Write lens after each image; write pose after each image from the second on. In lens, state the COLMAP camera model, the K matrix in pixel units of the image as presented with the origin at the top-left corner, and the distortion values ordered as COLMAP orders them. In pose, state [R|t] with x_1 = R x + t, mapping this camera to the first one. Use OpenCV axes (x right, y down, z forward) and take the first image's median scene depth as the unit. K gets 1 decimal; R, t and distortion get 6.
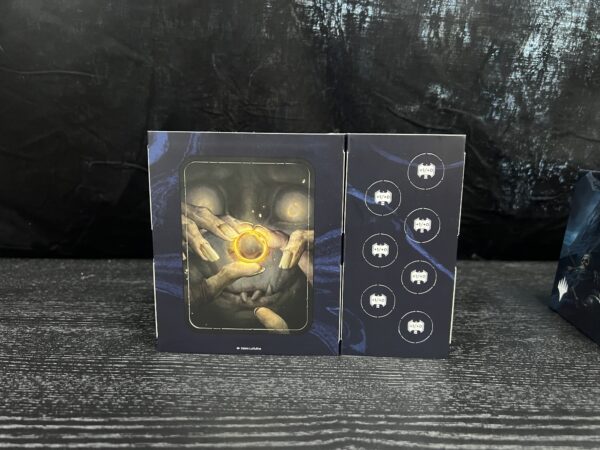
lens RADIAL K [[464.8, 0, 297.7], [0, 464.8, 222.0], [0, 0, 1]] dist [-0.000917, -0.023980]
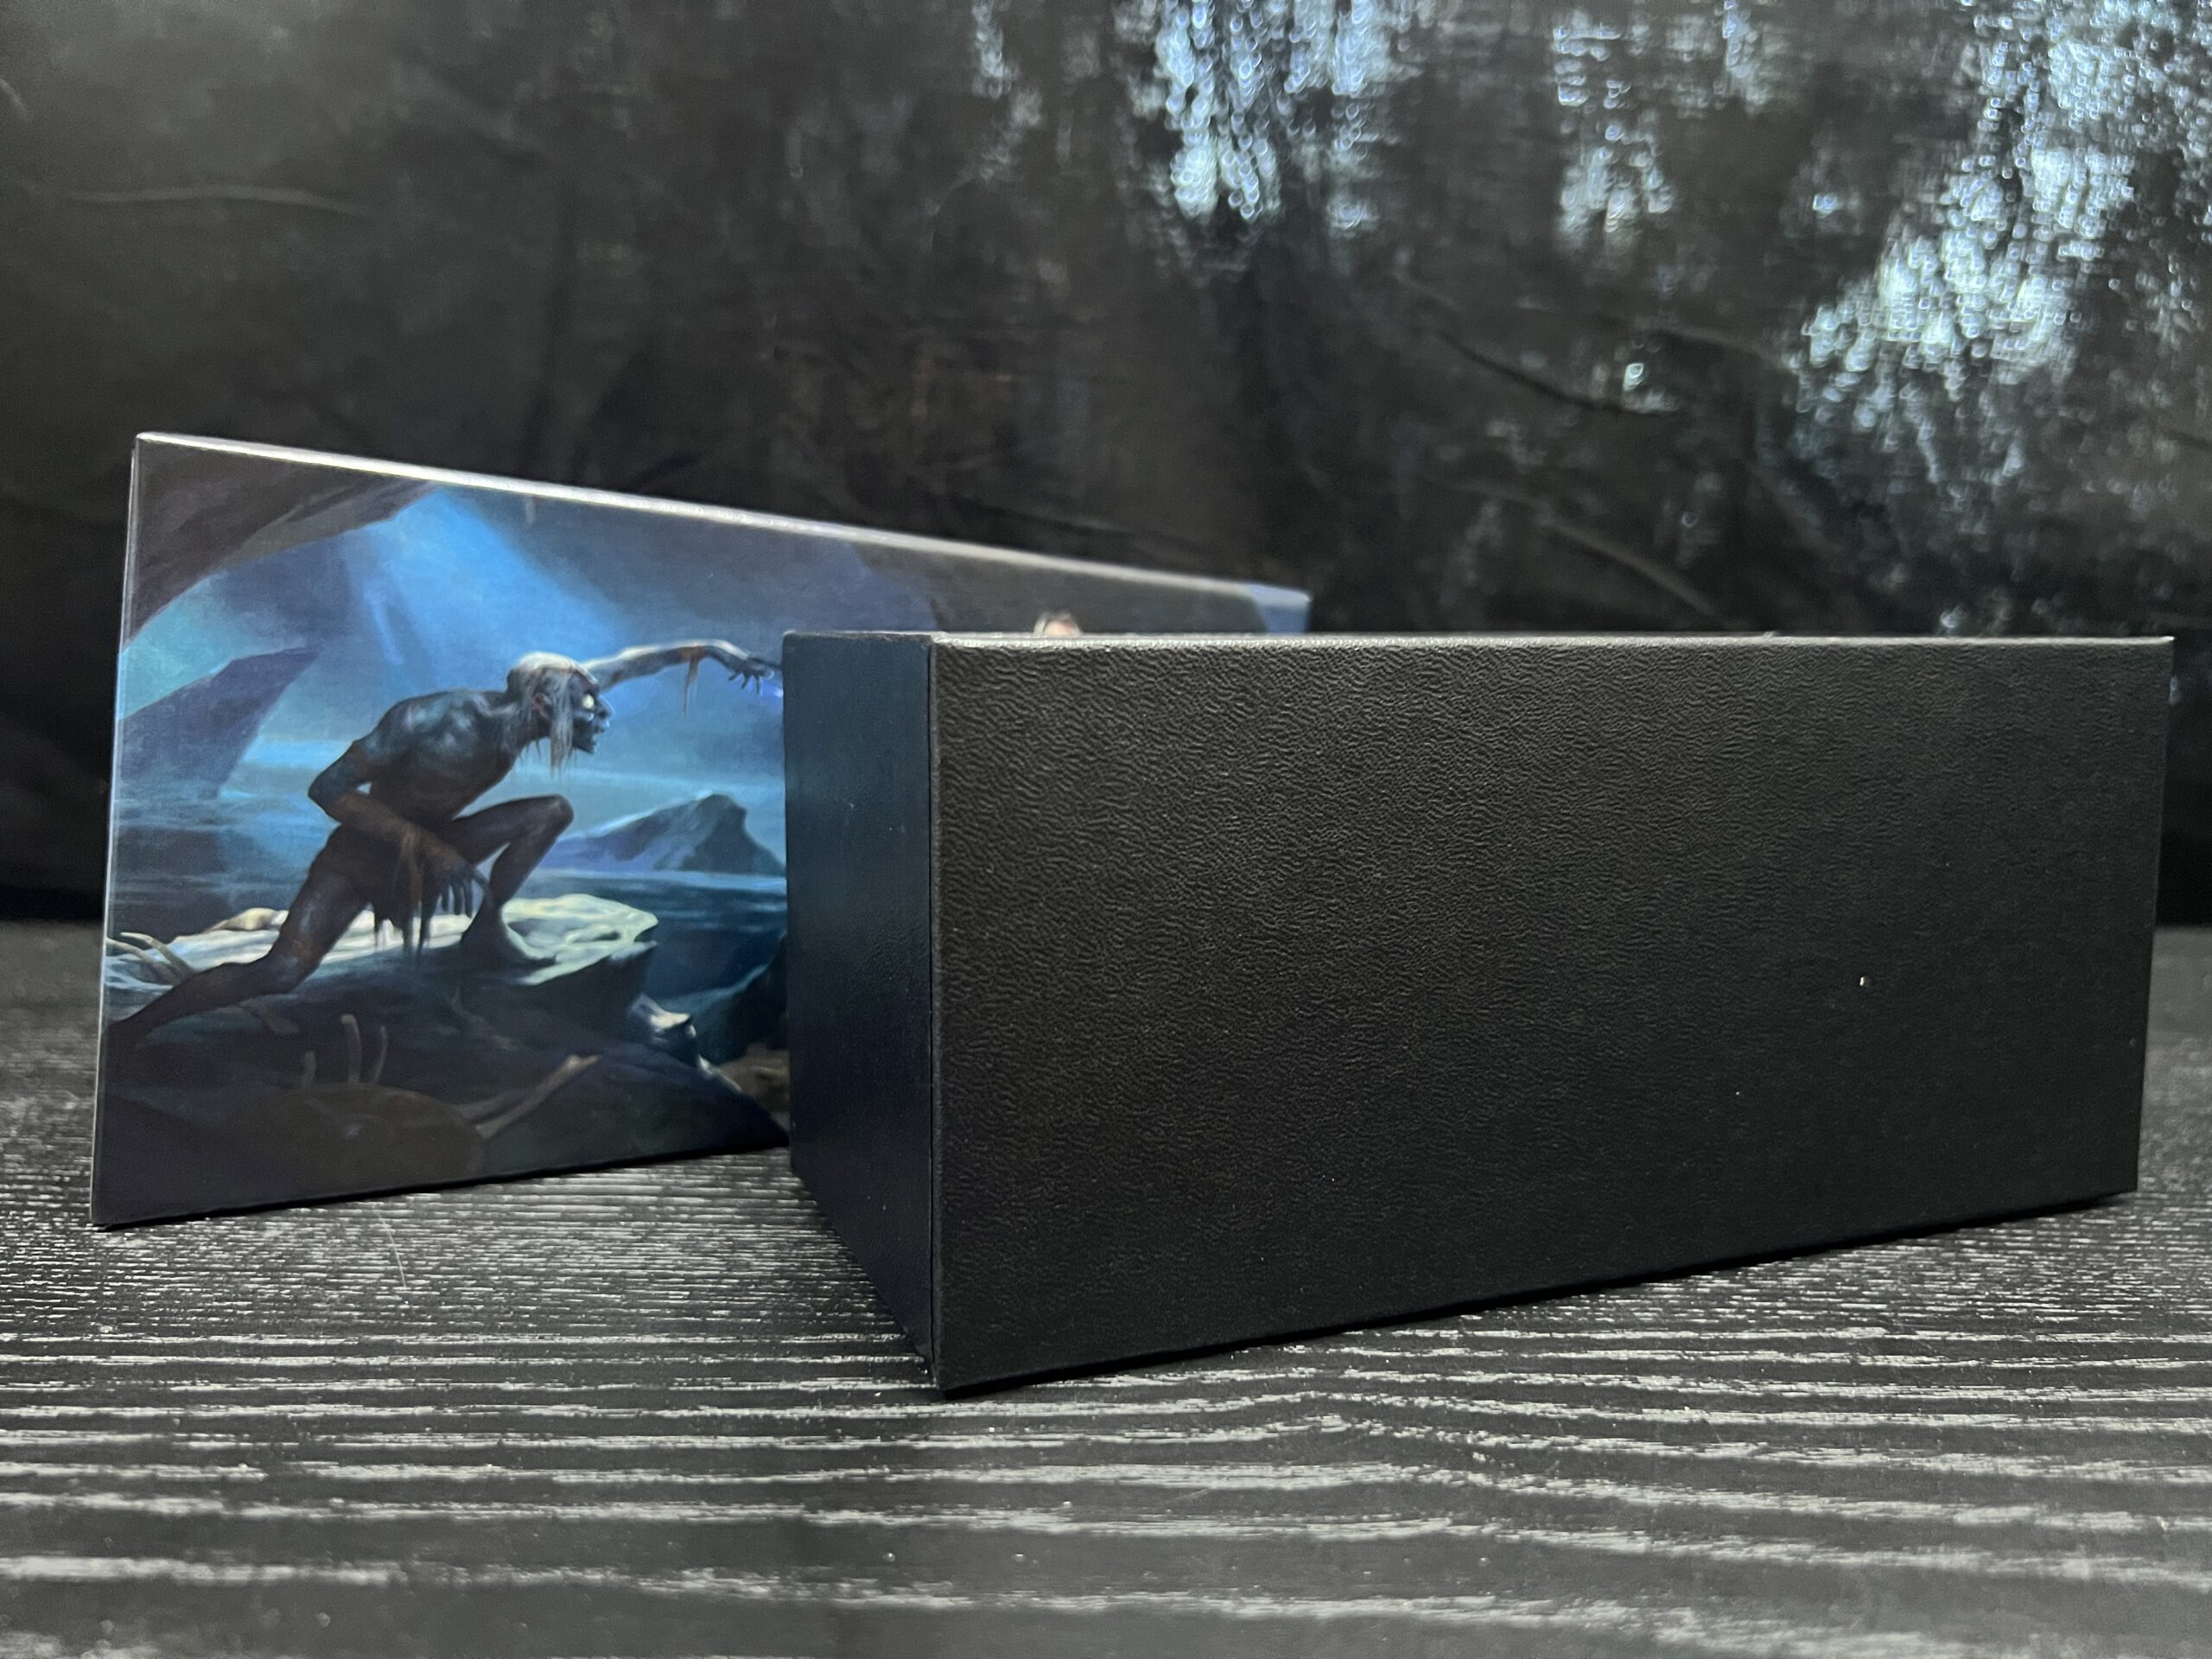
lens RADIAL K [[1713.6, 0, 1087.5], [0, 1713.6, 837.9], [0, 0, 1]] dist [-0.000917, -0.023980]
pose [[0.999892, -0.006849, -0.012972, 0.001104], [0.005945, 0.997637, -0.068451, 0.184118], [0.013410, 0.068366, 0.997570, 0.051291]]
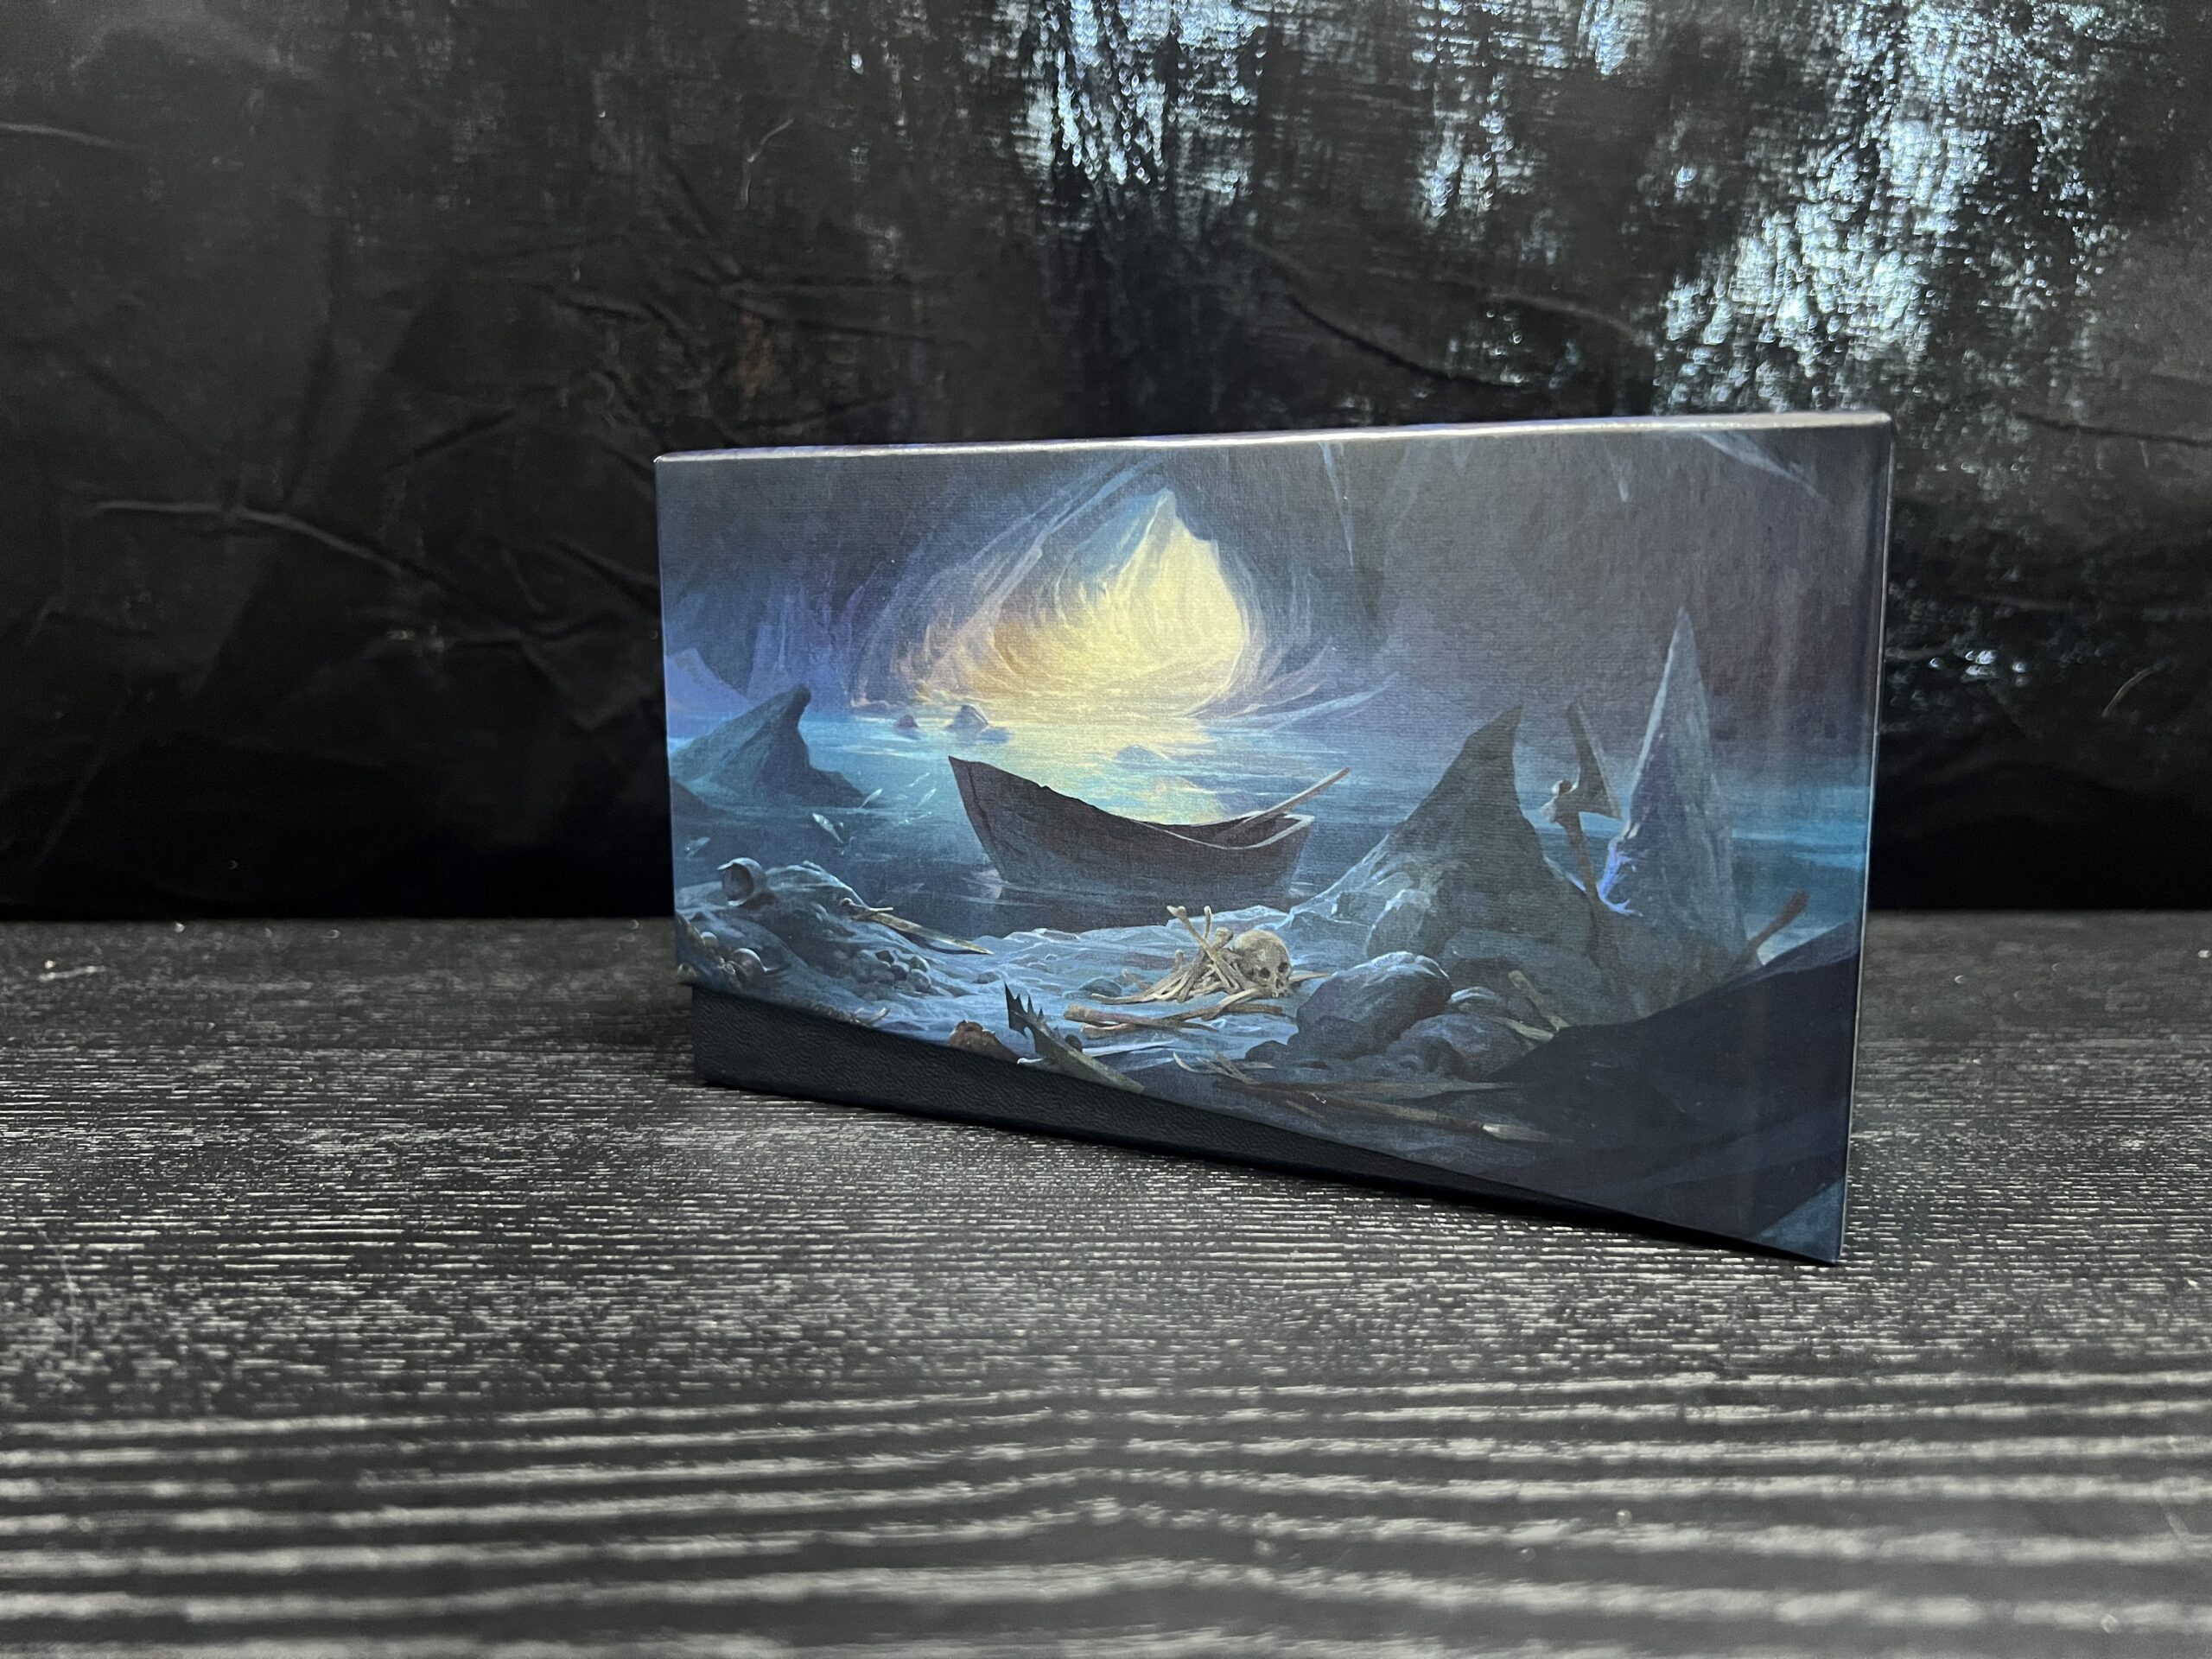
lens RADIAL K [[1713.6, 0, 1108.9], [0, 1713.6, 824.1], [0, 0, 1]] dist [-0.000917, -0.023980]
pose [[0.998236, -0.009418, 0.058612, 0.057436], [0.012824, 0.998234, -0.058006, 0.161867], [-0.057962, 0.058655, 0.996594, 0.129640]]
